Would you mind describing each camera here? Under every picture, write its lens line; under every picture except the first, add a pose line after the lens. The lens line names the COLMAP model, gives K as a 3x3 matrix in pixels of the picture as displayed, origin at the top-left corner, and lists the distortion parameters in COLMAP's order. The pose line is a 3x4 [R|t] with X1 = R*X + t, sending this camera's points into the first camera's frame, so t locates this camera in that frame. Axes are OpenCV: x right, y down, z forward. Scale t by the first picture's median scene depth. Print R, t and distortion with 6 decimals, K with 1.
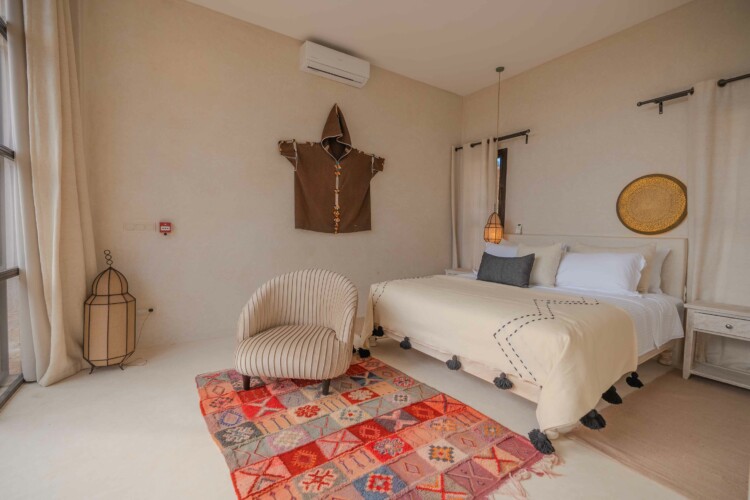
lens RADIAL K [[334.4, 0, 373.8], [0, 334.4, 249.7], [0, 0, 1]] dist [-0.007971, 0.001171]
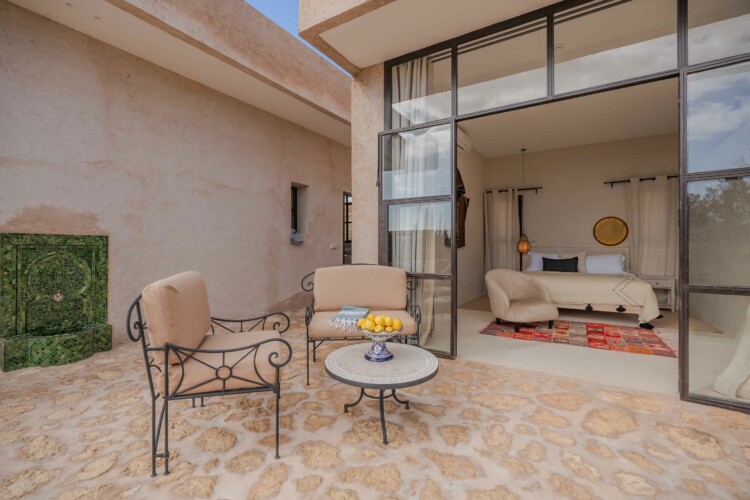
lens RADIAL K [[334.4, 0, 373.8], [0, 334.4, 249.7], [0, 0, 1]] dist [-0.007971, 0.001171]
pose [[0.908564, -0.009073, 0.417647, -1.342746], [0.030806, 0.998497, -0.045324, 0.025264], [-0.416608, 0.054046, 0.907478, -0.250777]]
